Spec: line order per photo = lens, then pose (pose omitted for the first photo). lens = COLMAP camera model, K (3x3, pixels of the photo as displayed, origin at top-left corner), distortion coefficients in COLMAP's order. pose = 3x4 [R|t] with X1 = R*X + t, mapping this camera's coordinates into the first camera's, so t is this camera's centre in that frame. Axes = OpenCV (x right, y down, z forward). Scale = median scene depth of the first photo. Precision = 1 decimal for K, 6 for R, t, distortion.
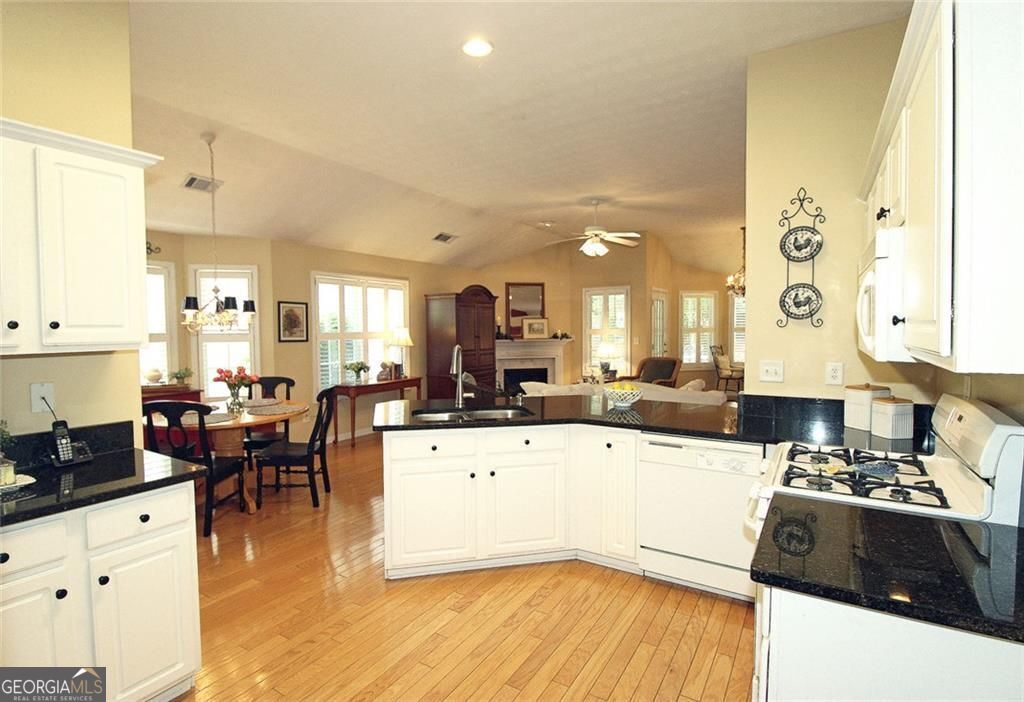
lens RADIAL K [[499.5, 0, 512.0], [0, 499.5, 351.0], [0, 0, 1]] dist [0.000609, -0.000025]
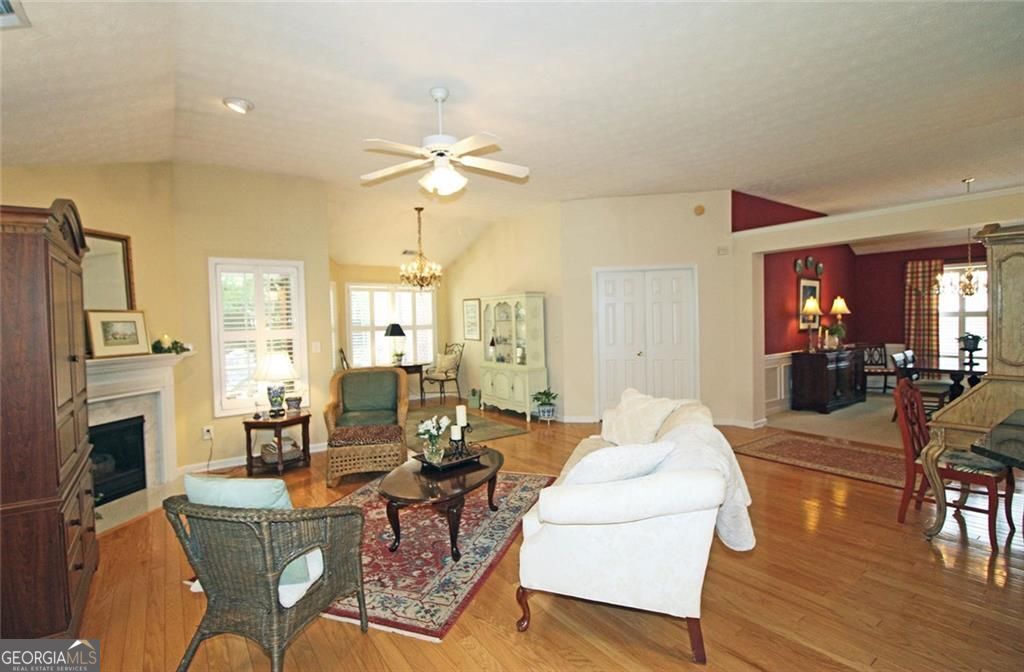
lens RADIAL K [[468.4, 0, 480.4], [0, 468.4, 333.6], [0, 0, 1]] dist [-0.003781, -0.000713]
pose [[0.412763, -0.028031, 0.910407, -0.247066], [0.067136, 0.997744, 0.000281, -0.027546], [-0.908361, 0.061005, 0.413713, 0.641309]]
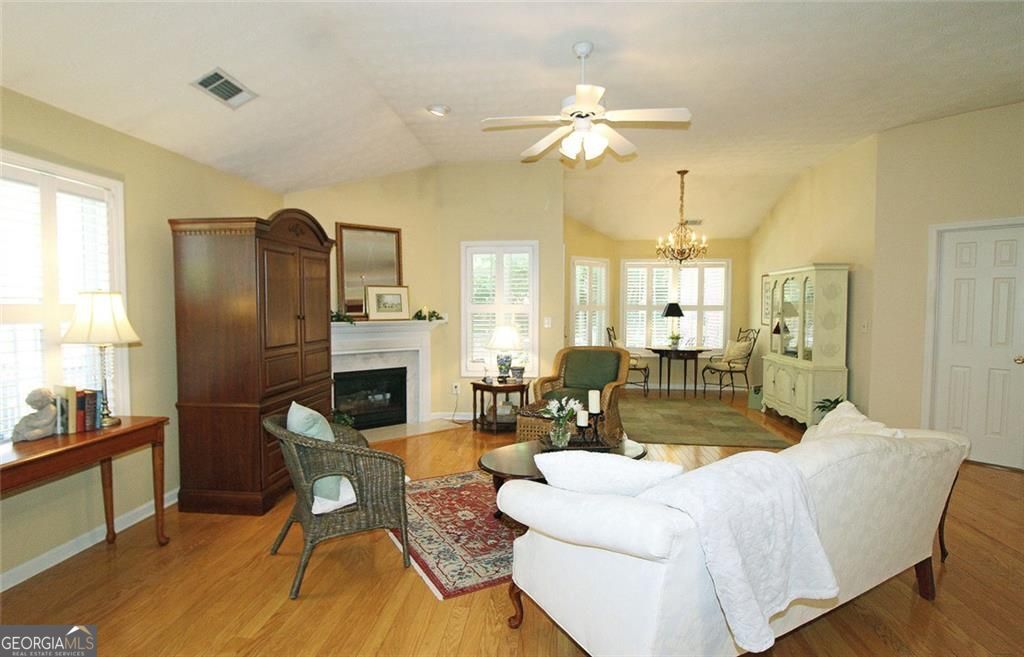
lens RADIAL K [[493.9, 0, 512.0], [0, 493.9, 328.5], [0, 0, 1]] dist [0.002566, -0.000103]
pose [[0.899587, -0.012757, 0.436555, -0.096294], [0.013941, 0.999903, 0.000492, -0.015021], [-0.436519, 0.005644, 0.899677, 0.485191]]
